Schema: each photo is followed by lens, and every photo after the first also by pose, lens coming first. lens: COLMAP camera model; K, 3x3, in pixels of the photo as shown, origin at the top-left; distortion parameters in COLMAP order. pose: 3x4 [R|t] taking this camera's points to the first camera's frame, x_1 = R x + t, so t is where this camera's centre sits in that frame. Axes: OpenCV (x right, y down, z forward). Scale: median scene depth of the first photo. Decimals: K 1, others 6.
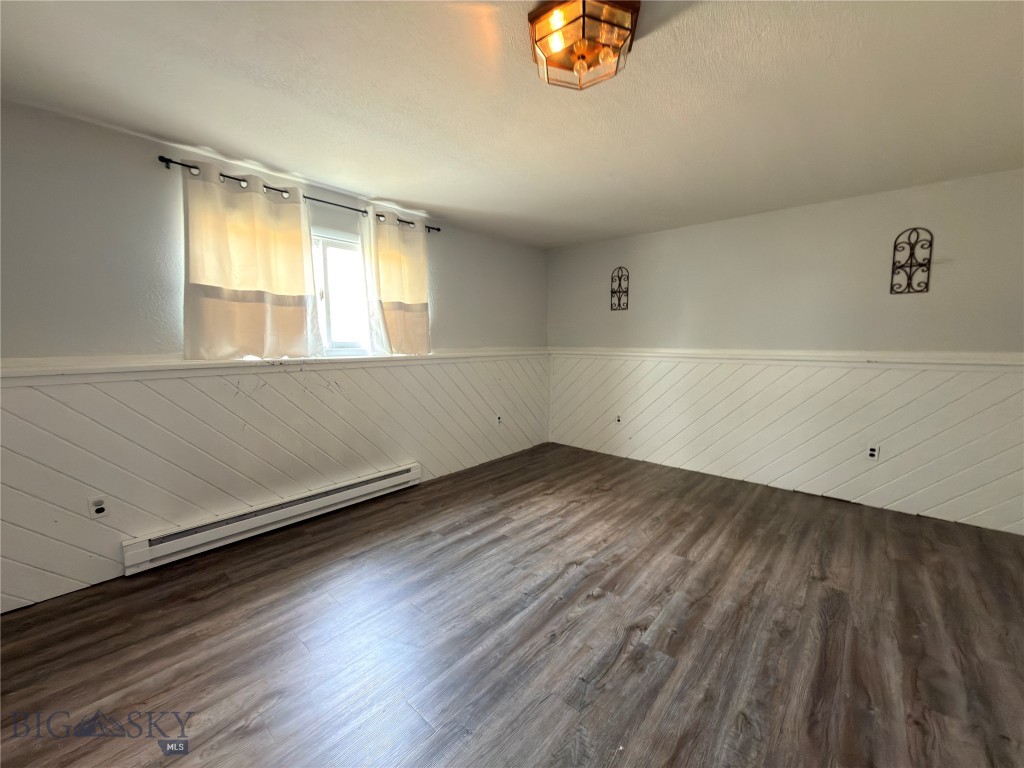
lens RADIAL K [[407.6, 0, 513.3], [0, 407.6, 383.5], [0, 0, 1]] dist [0.000726, 0.000405]
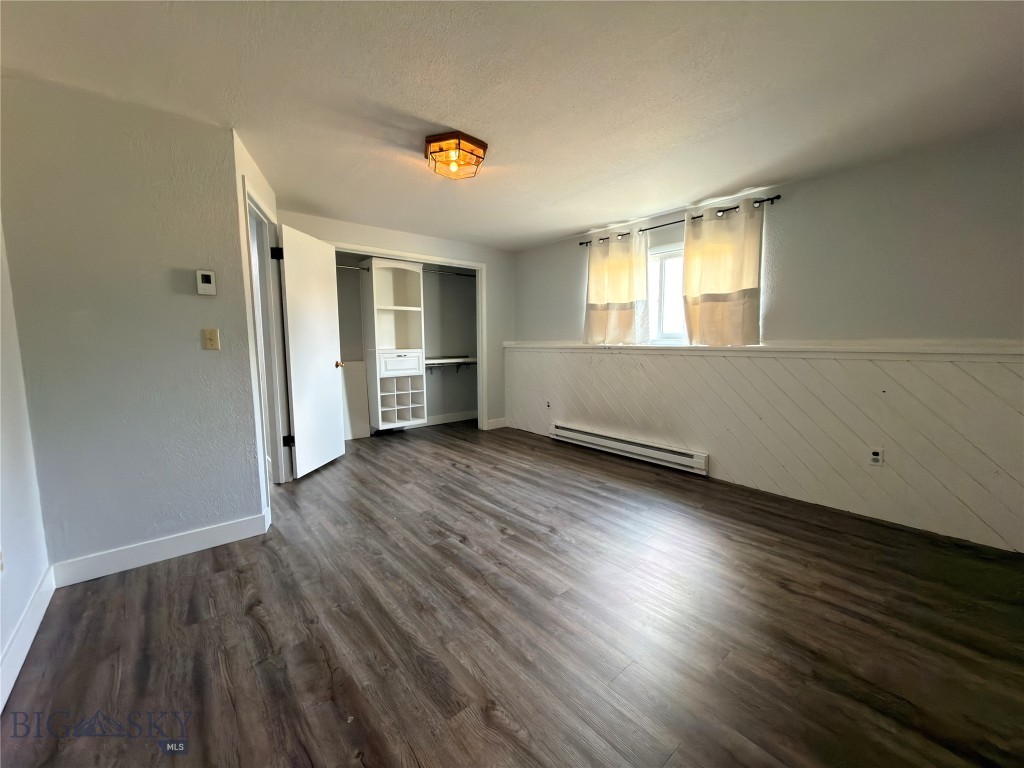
lens RADIAL K [[407.6, 0, 513.3], [0, 407.6, 383.5], [0, 0, 1]] dist [0.000726, 0.000405]
pose [[-0.147924, 0.103125, -0.983608, 1.215774], [-0.100223, 0.987866, 0.118644, -0.072037], [0.983907, 0.116131, -0.135794, 1.000154]]
